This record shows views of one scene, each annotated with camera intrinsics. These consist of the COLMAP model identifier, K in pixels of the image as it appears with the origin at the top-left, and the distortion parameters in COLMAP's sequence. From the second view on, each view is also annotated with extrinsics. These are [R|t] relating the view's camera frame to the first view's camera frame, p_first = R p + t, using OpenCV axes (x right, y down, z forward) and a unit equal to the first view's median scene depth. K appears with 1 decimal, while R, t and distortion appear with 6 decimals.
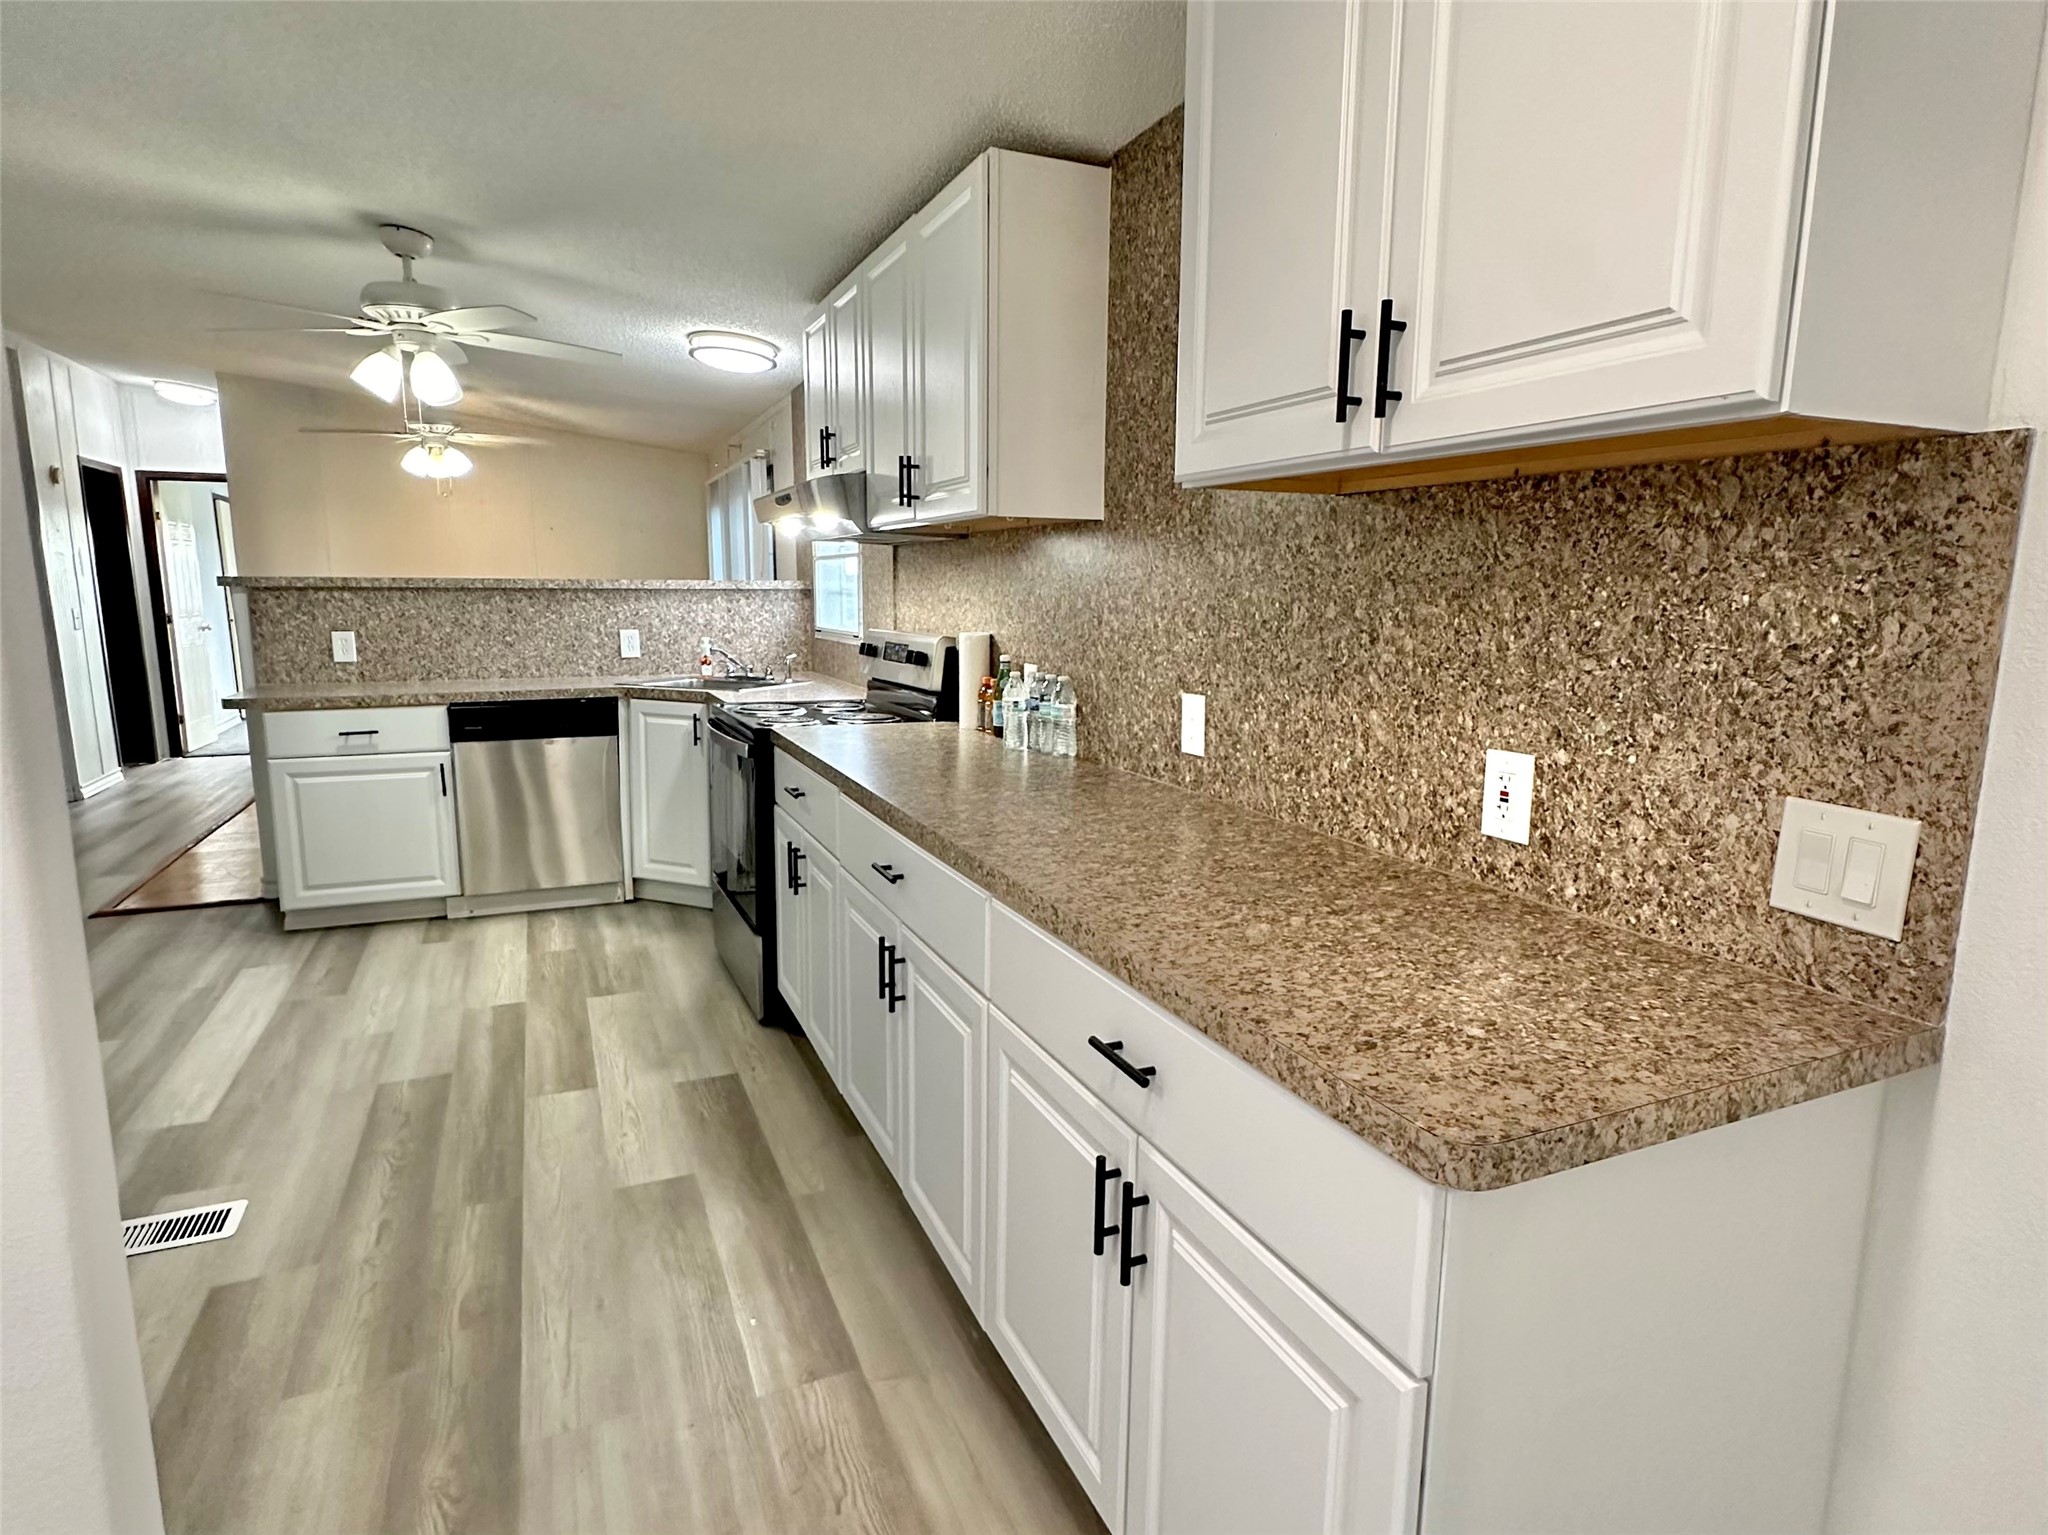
lens RADIAL K [[1090.8, 0, 1028.5], [0, 1090.8, 766.0], [0, 0, 1]] dist [-0.001407, 0.000043]
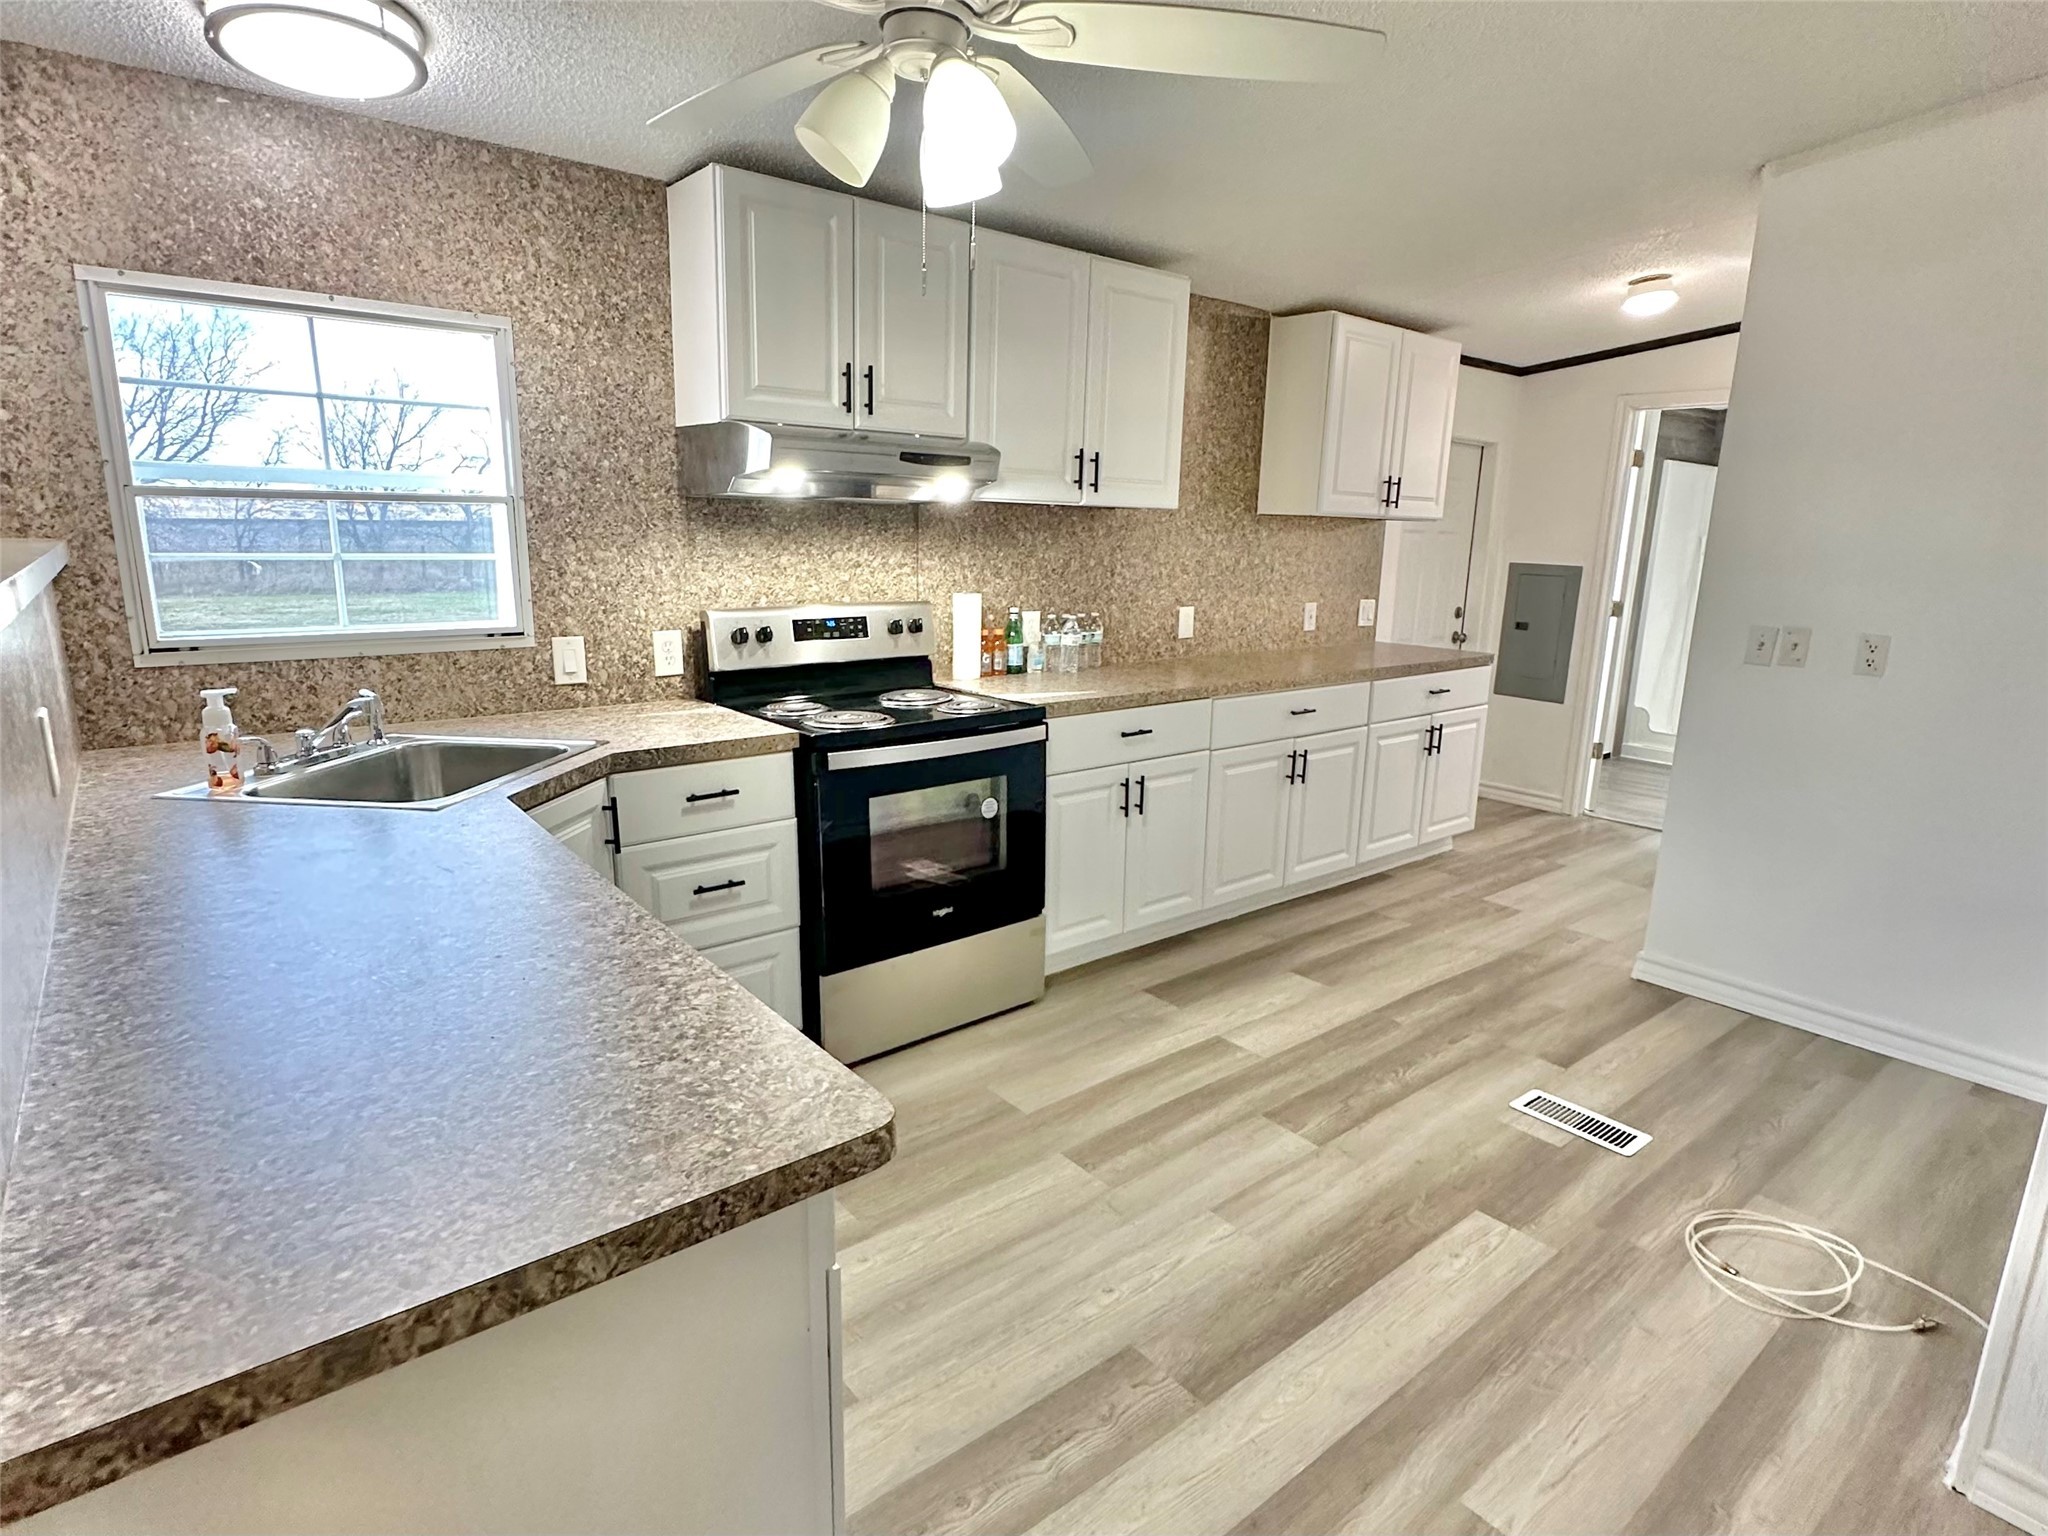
lens RADIAL K [[1090.8, 0, 1029.2], [0, 1090.8, 768.5], [0, 0, 1]] dist [-0.001407, 0.000043]
pose [[-0.257802, -0.227659, 0.938994, -1.630560], [0.132100, 0.954413, 0.267666, -0.340194], [-0.957125, 0.193046, -0.215976, 1.705104]]
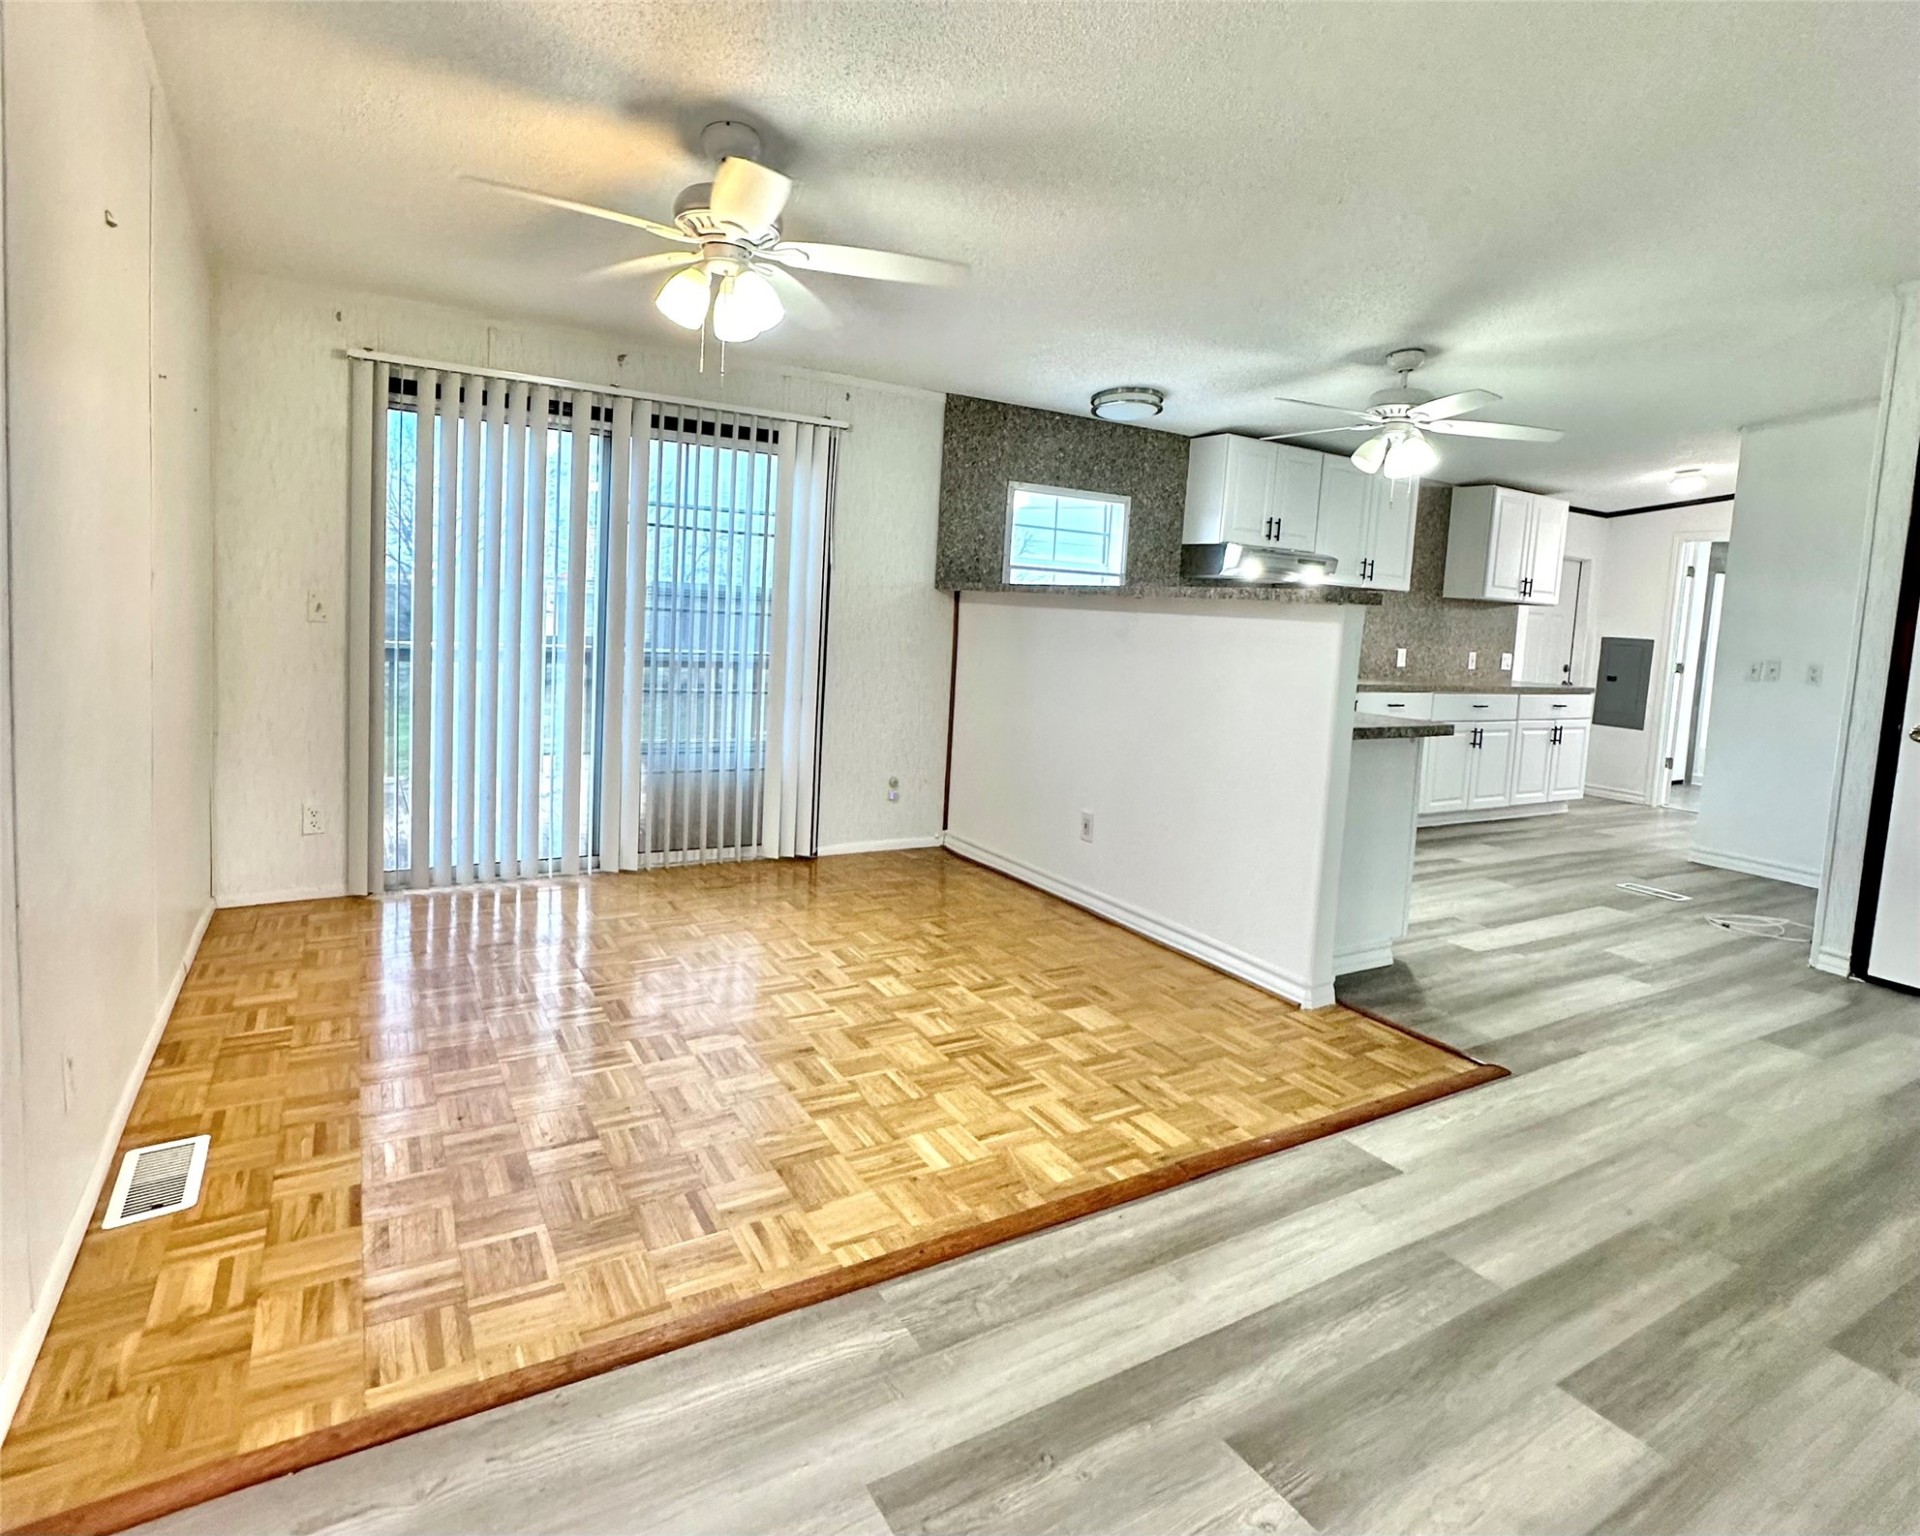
lens RADIAL K [[1028.8, 0, 965.2], [0, 1028.8, 702.8], [0, 0, 1]] dist [0.002149, 0.000645]
pose [[-0.122461, -0.104781, 0.986927, -2.740883], [0.106908, 0.987233, 0.118079, -0.406827], [-0.986698, 0.119970, -0.109696, 2.621098]]
